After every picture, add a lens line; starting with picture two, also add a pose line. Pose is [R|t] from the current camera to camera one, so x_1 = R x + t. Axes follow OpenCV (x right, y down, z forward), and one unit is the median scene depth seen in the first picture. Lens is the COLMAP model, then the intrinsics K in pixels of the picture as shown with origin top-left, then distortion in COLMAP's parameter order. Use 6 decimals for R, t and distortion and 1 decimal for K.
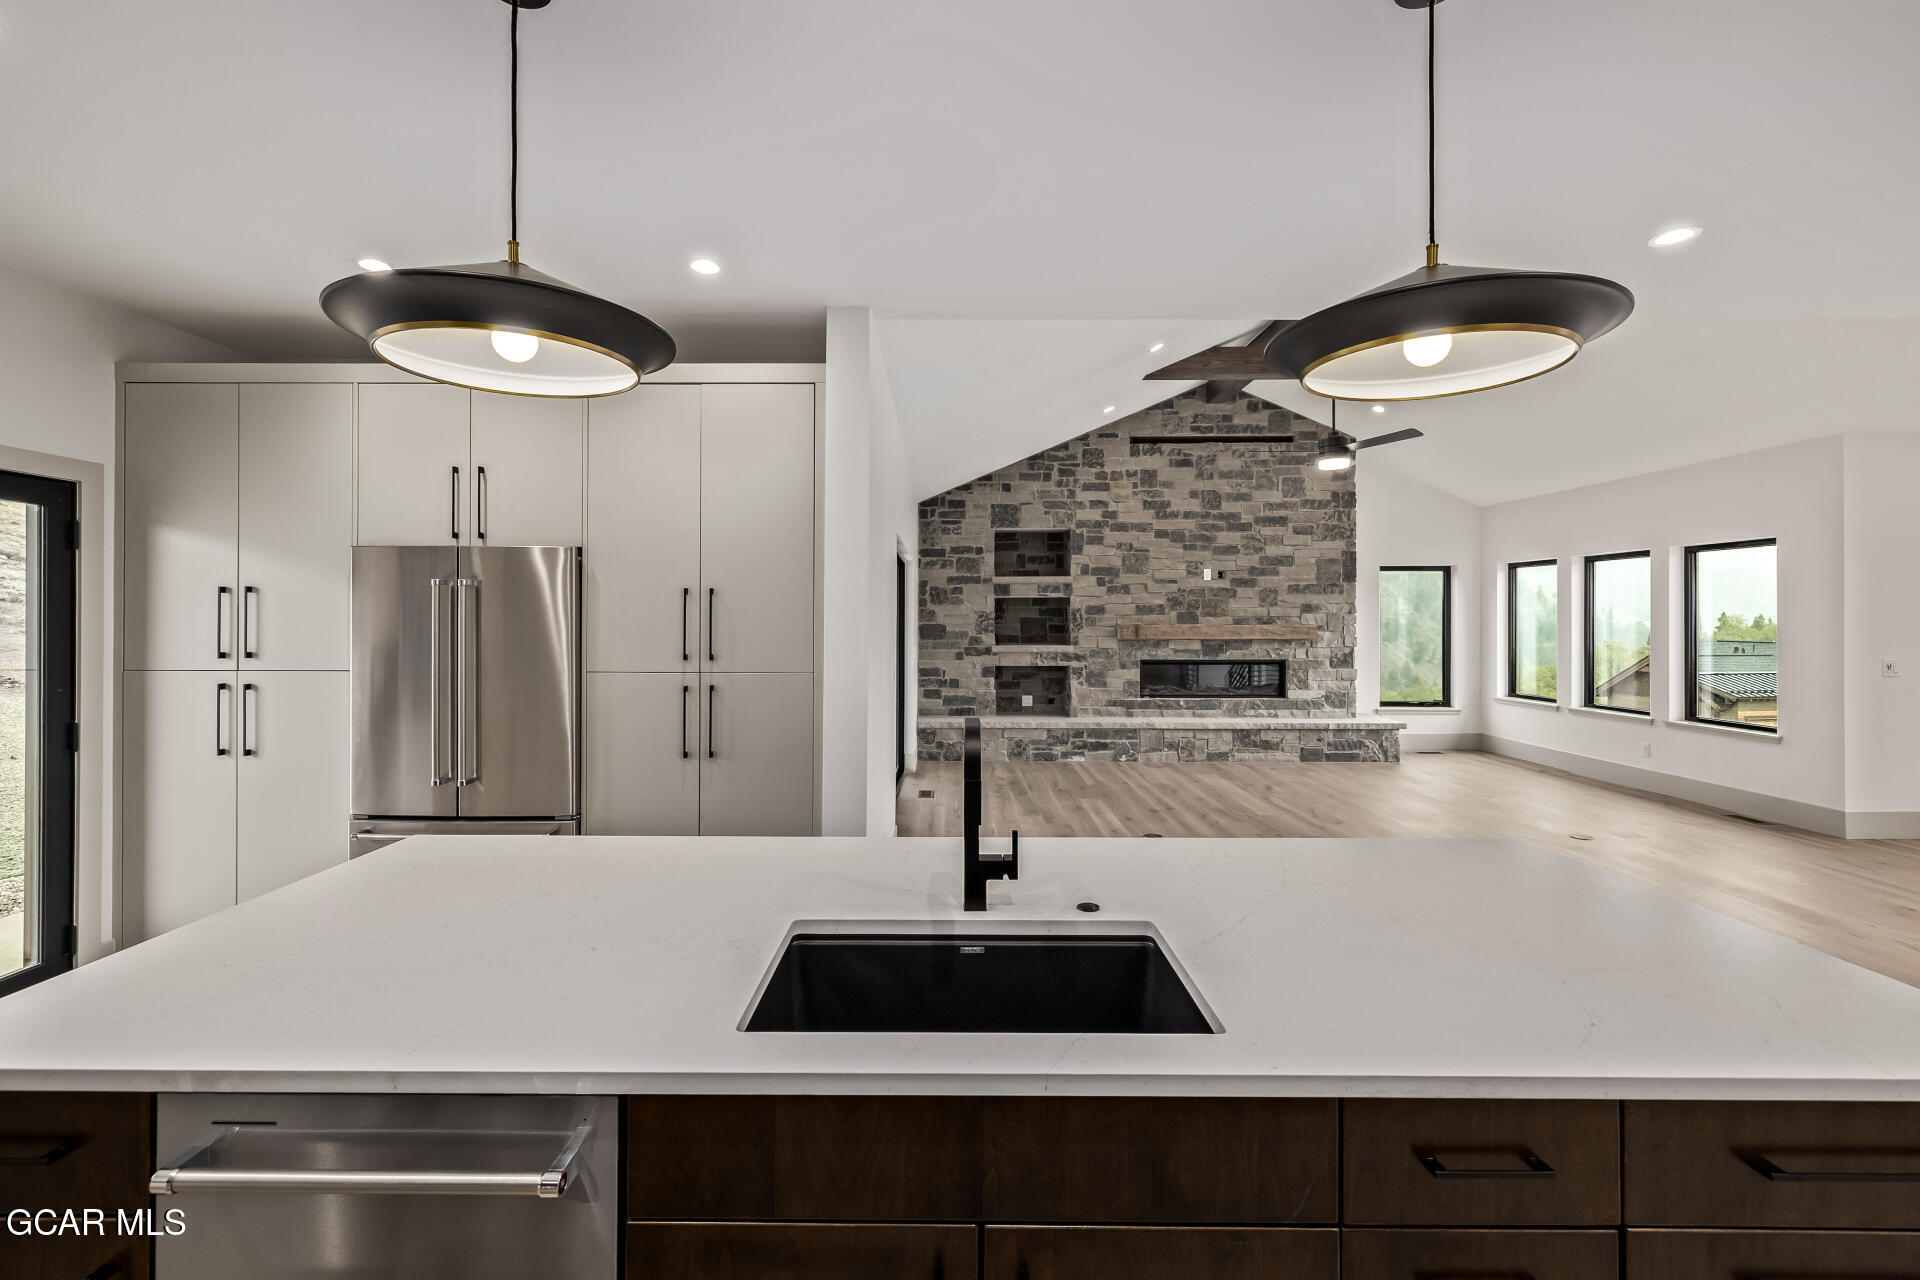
lens RADIAL K [[815.0, 0, 945.0], [0, 815.0, 620.4], [0, 0, 1]] dist [-0.000473, 0.000527]
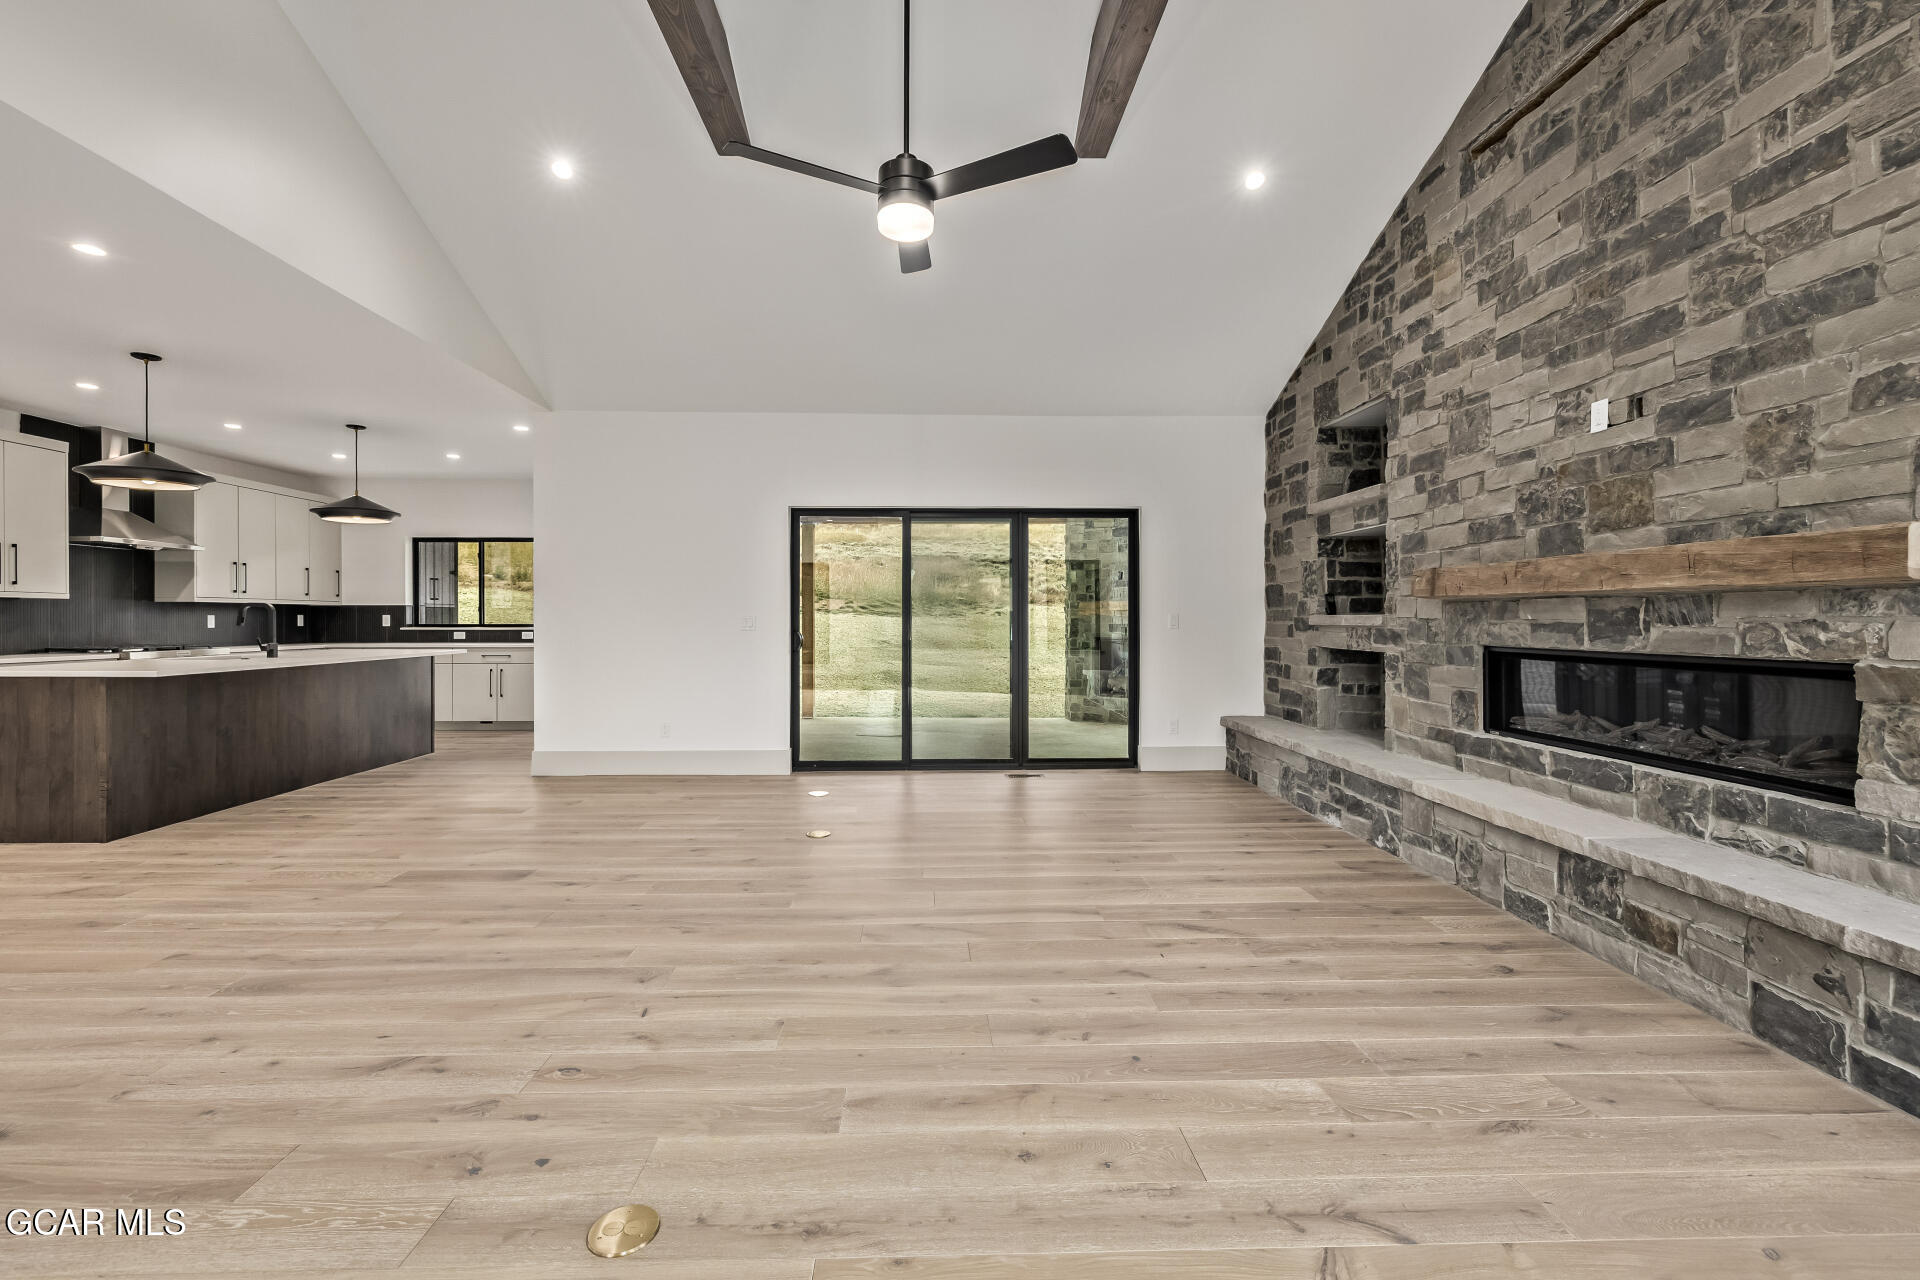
lens RADIAL K [[815.0, 0, 942.8], [0, 815.0, 620.7], [0, 0, 1]] dist [-0.000473, 0.000527]
pose [[0.034661, 0.000969, -0.999399, 0.673293], [-0.000859, 0.999999, 0.000940, 0.034674], [0.999399, 0.000826, 0.034661, 0.695365]]
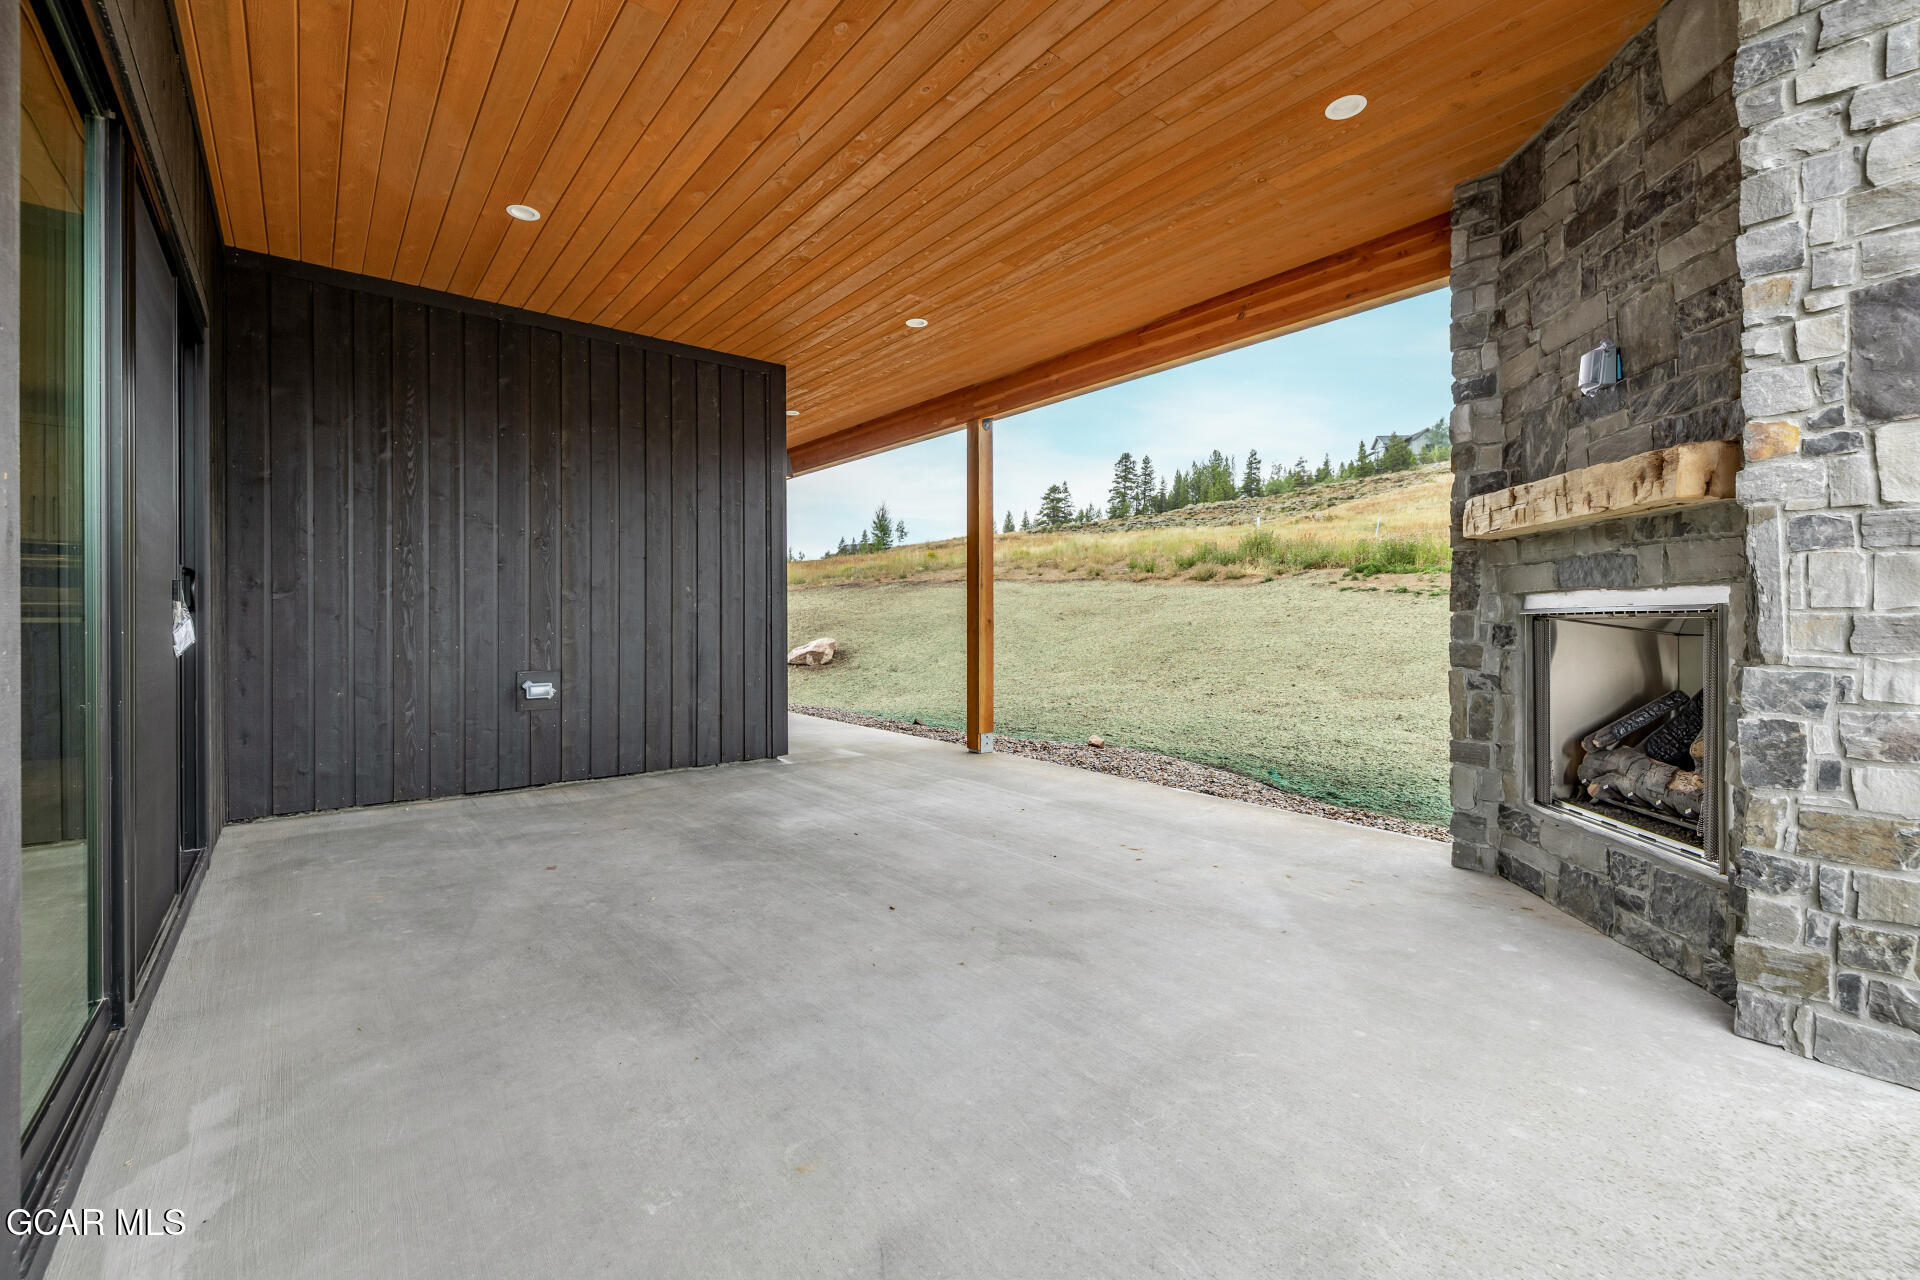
lens RADIAL K [[815.0, 0, 943.2], [0, 815.0, 616.9], [0, 0, 1]] dist [-0.000473, 0.000527]
pose [[-0.782107, -0.001987, -0.623141, -0.093784], [-0.000522, 0.999997, -0.002534, 0.065054], [0.623144, -0.001657, -0.782105, 1.085682]]
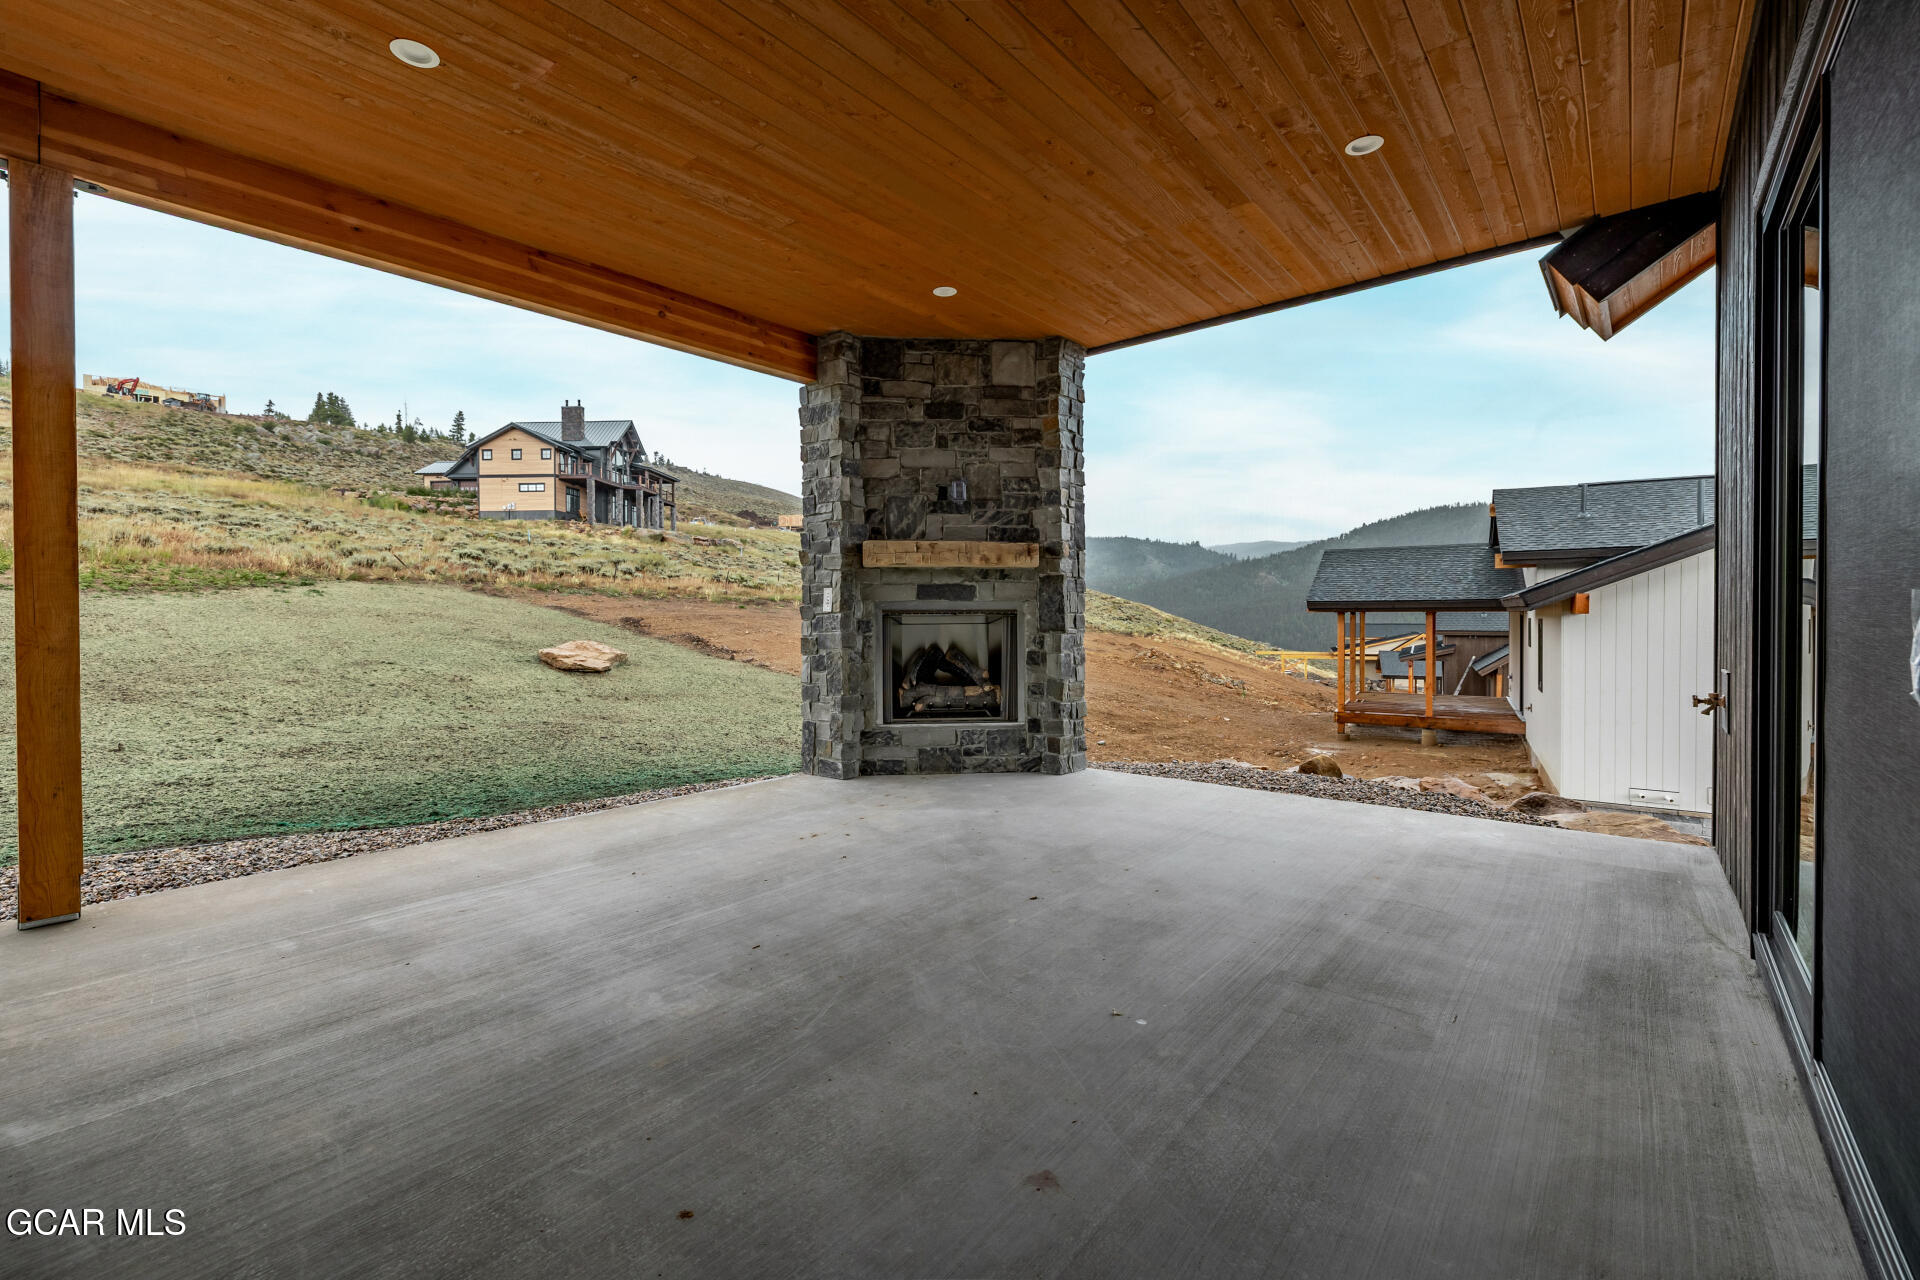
lens RADIAL K [[815.0, 0, 945.3], [0, 815.0, 619.9], [0, 0, 1]] dist [-0.000473, 0.000527]
pose [[0.771704, 0.003577, -0.635972, -0.095603], [0.002235, 0.999963, 0.008336, 0.062549], [0.635978, -0.007855, 0.771667, 0.514455]]
